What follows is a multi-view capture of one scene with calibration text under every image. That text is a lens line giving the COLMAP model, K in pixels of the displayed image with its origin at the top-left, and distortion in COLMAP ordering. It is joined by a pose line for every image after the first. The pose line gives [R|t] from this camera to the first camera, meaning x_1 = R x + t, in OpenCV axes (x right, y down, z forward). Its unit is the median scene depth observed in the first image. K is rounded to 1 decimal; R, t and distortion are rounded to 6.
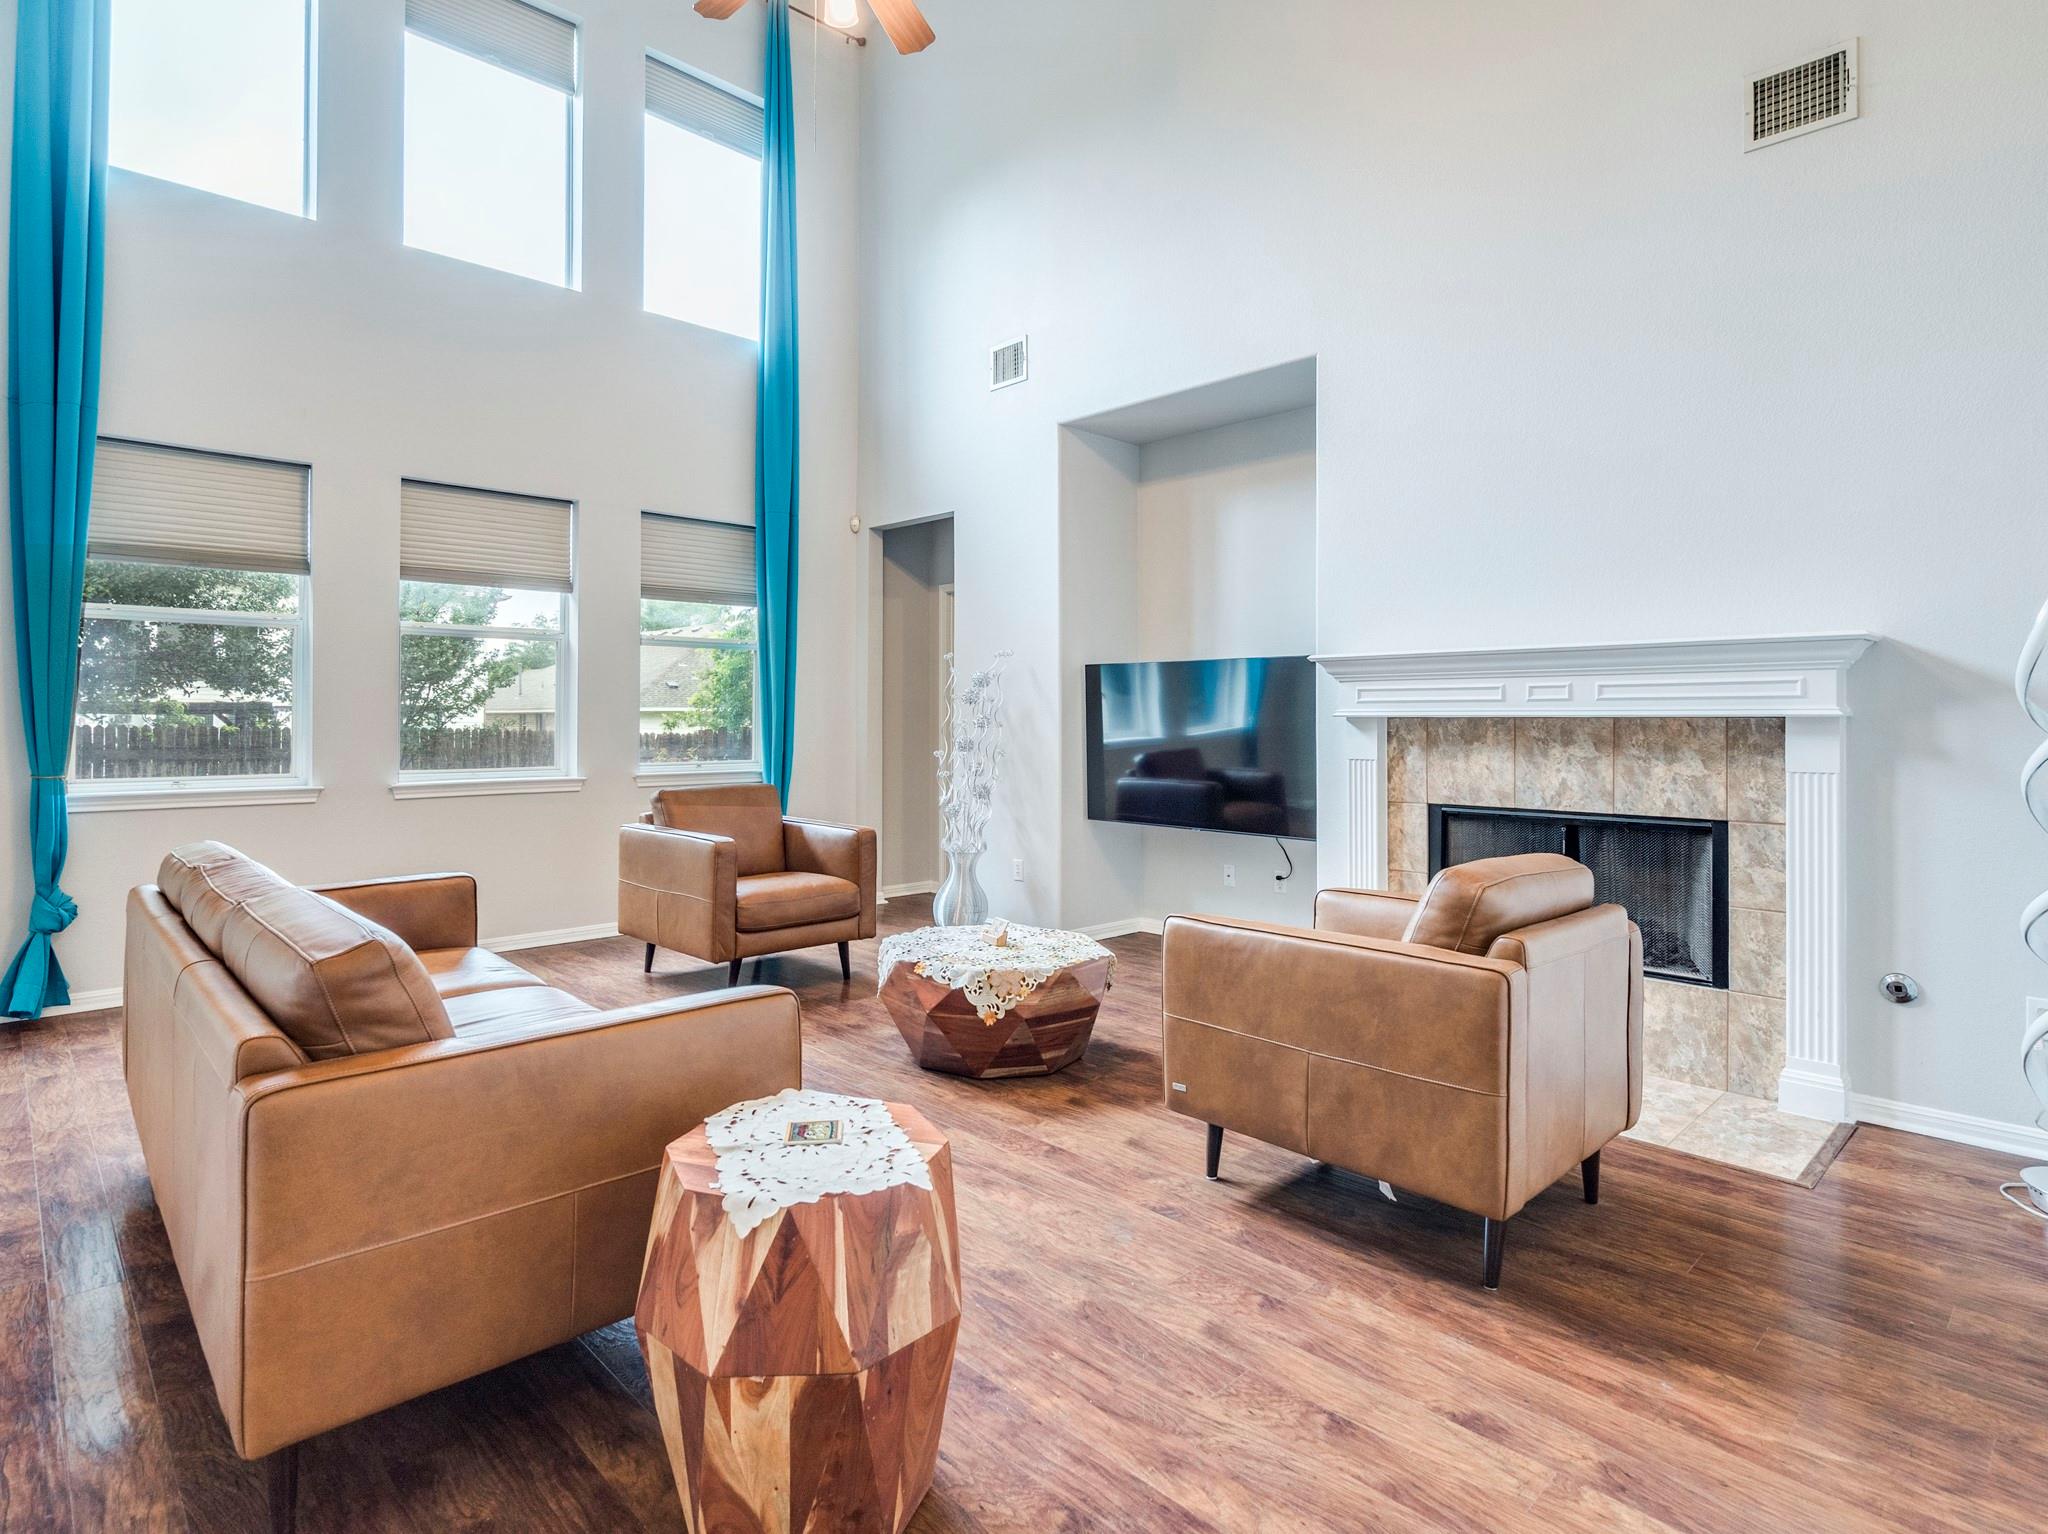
lens RADIAL K [[1098.4, 0, 1014.9], [0, 1098.4, 708.5], [0, 0, 1]] dist [-0.004283, -0.002615]
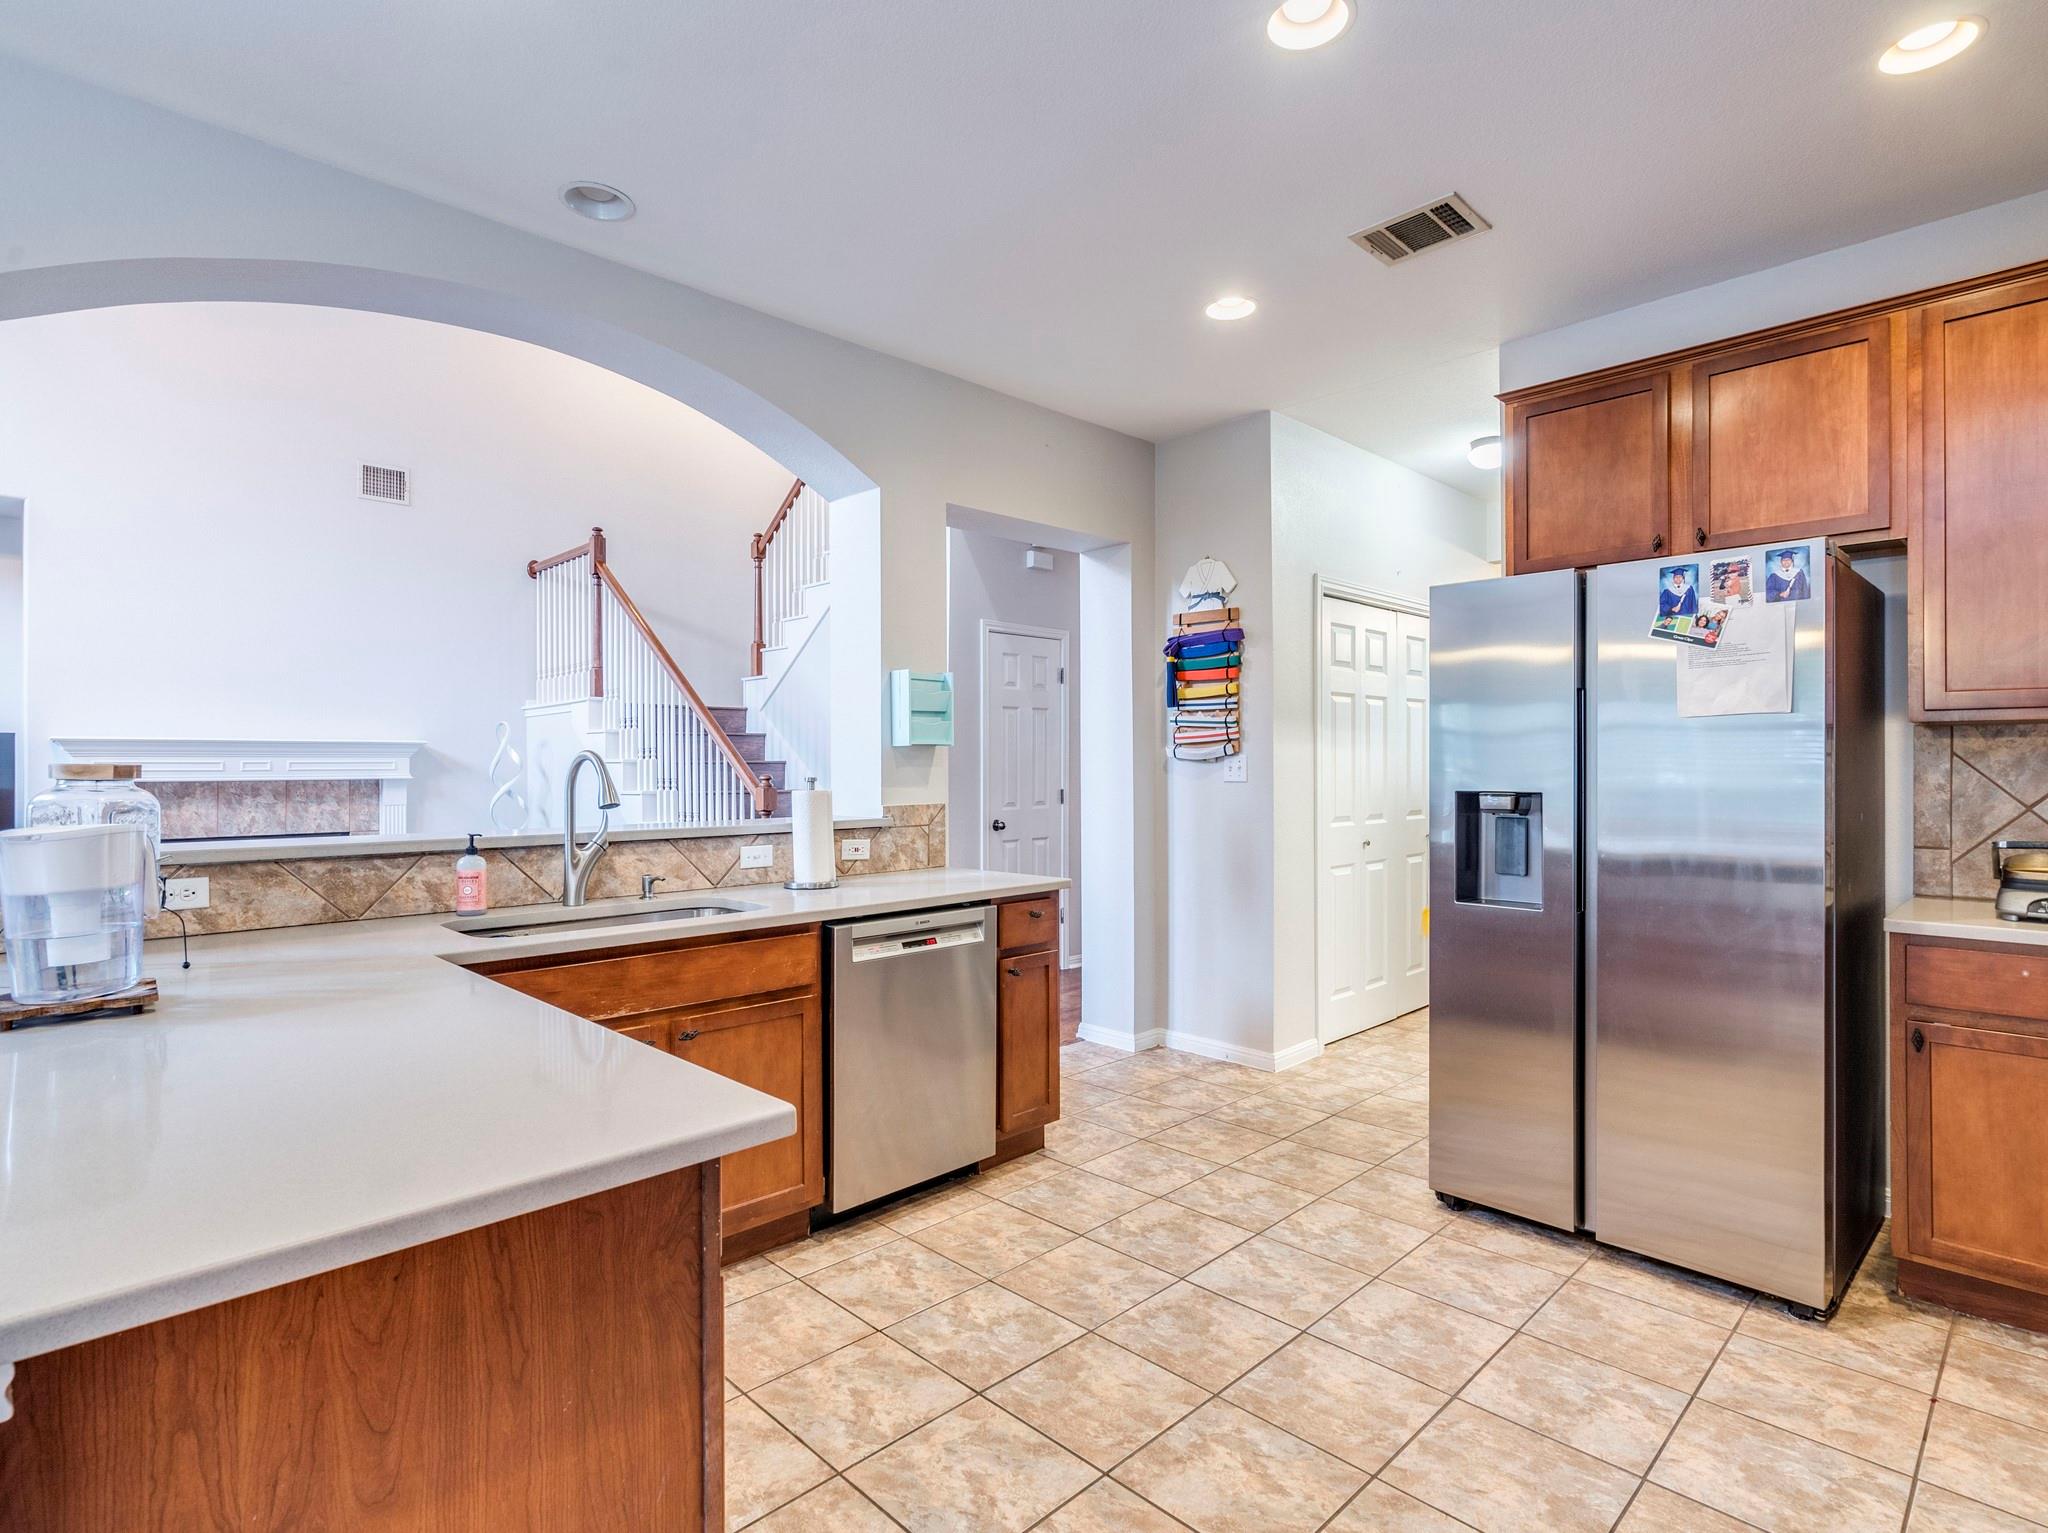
lens RADIAL K [[1042.7, 0, 1024.0], [0, 1042.7, 766.5], [0, 0, 1]] dist [-0.002232, 0.000469]
pose [[-0.014268, -0.000772, 0.999898, -1.084782], [-0.001141, 0.999999, 0.000756, -0.015884], [-0.999898, -0.001130, -0.014269, -0.163795]]
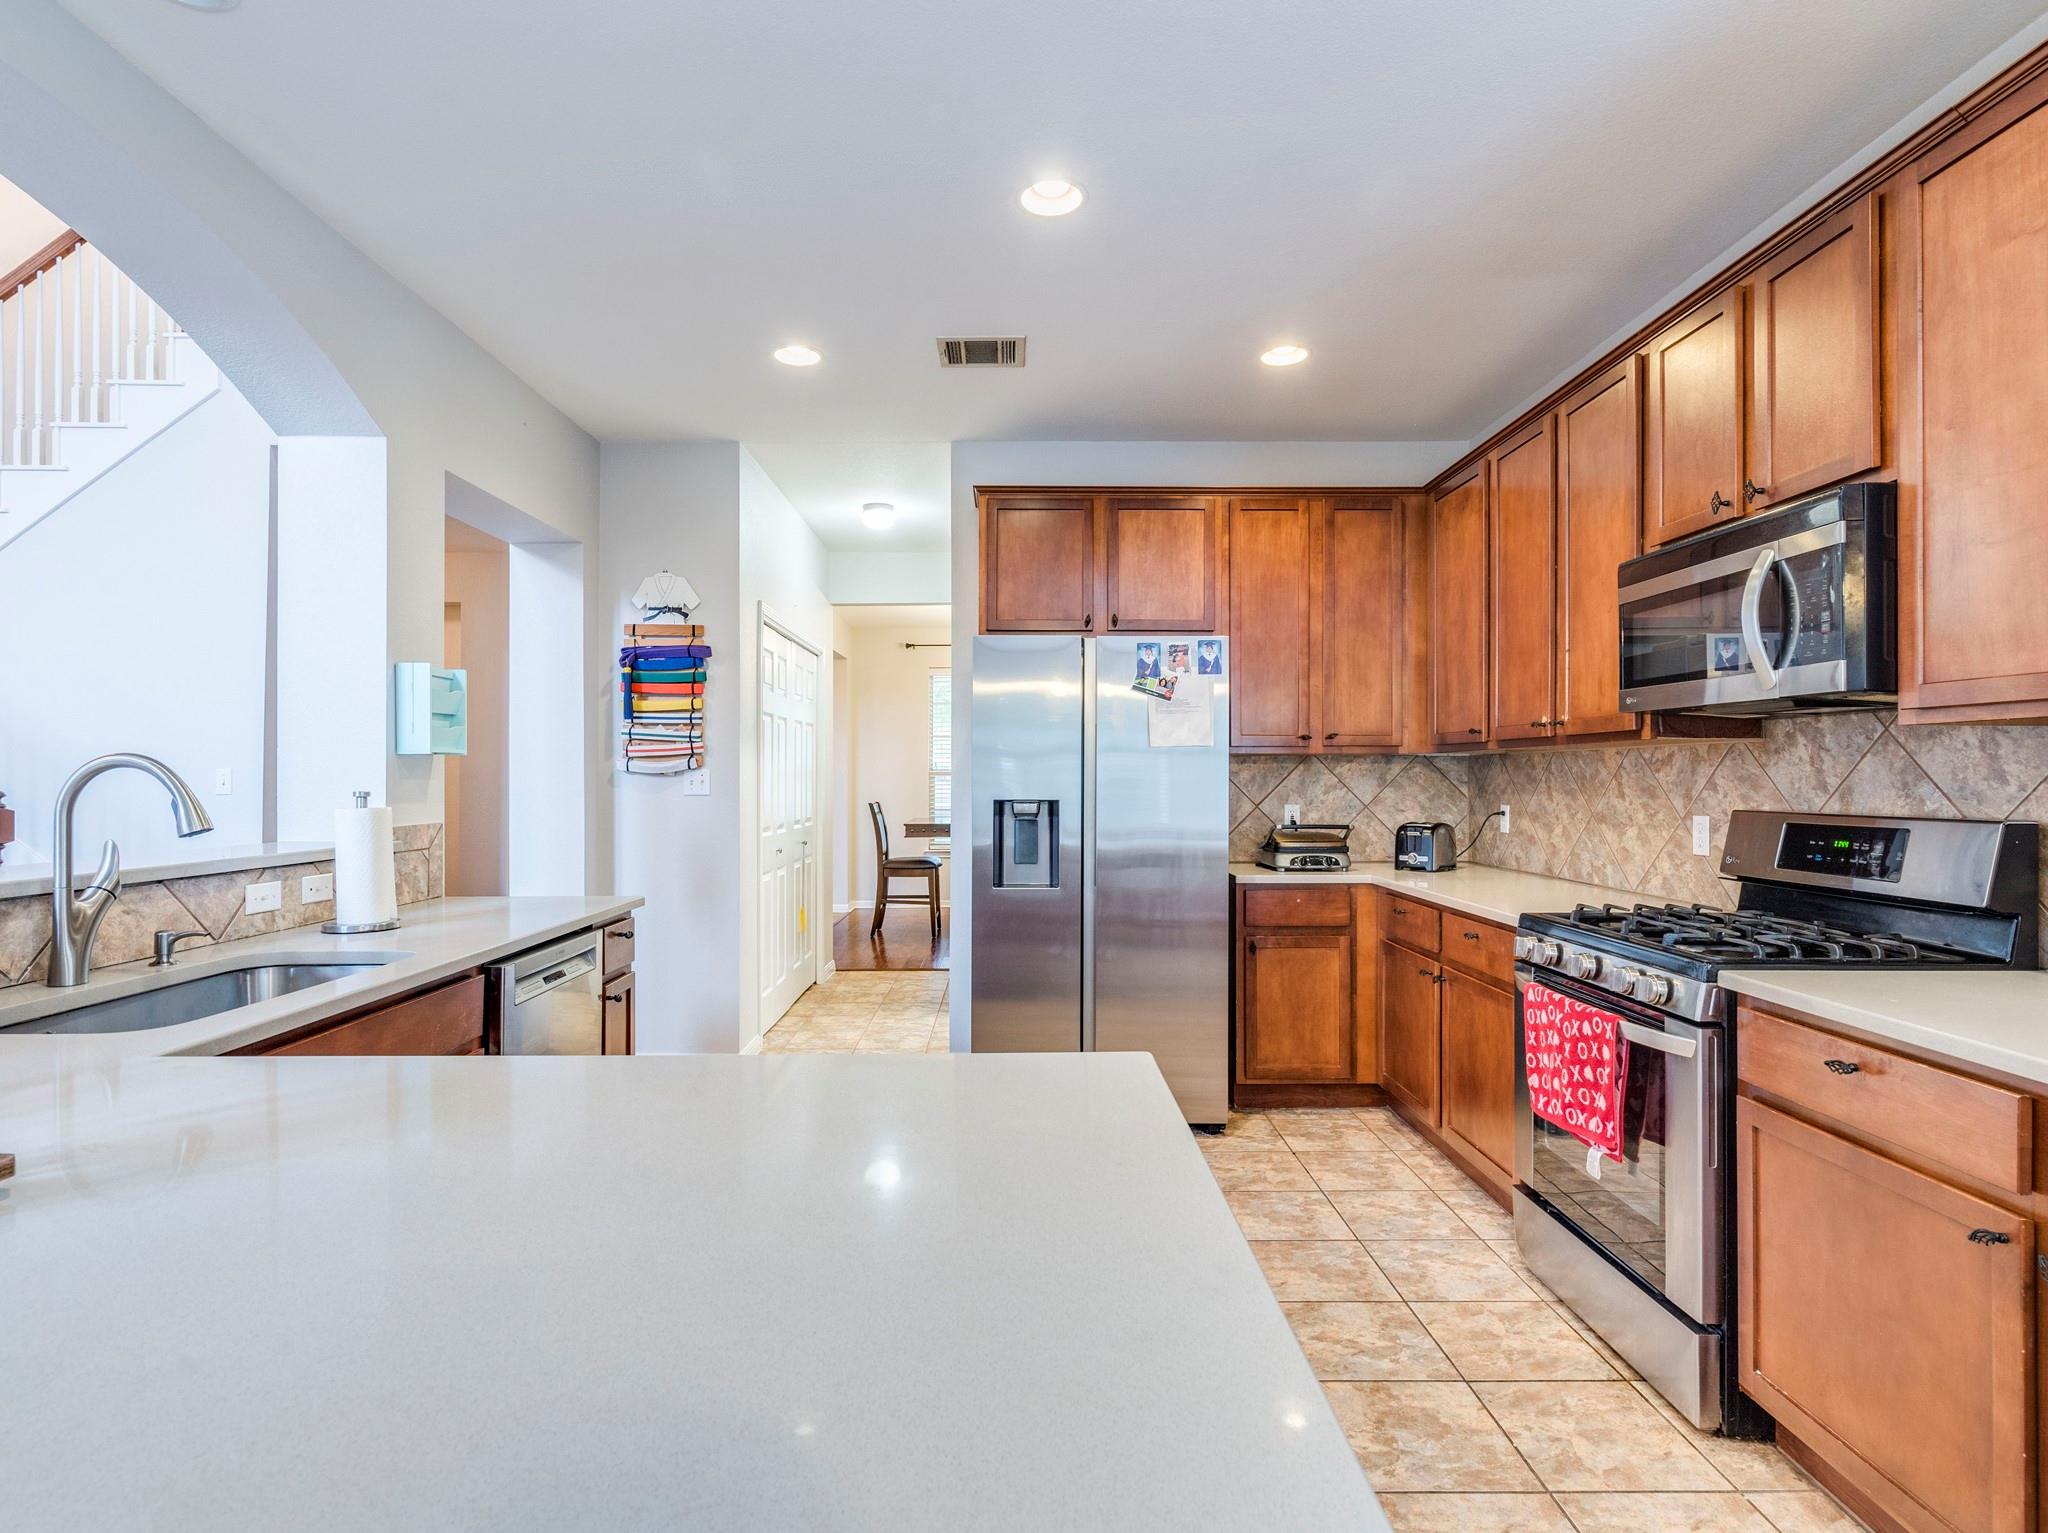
lens RADIAL K [[1035.8, 0, 1012.7], [0, 1035.8, 782.5], [0, 0, 1]] dist [-0.002317, 0.000281]
pose [[-0.725631, -0.001644, 0.688082, -1.002794], [-0.003319, 0.999994, -0.001111, -0.012733], [-0.688076, -0.003089, -0.725632, 0.176259]]
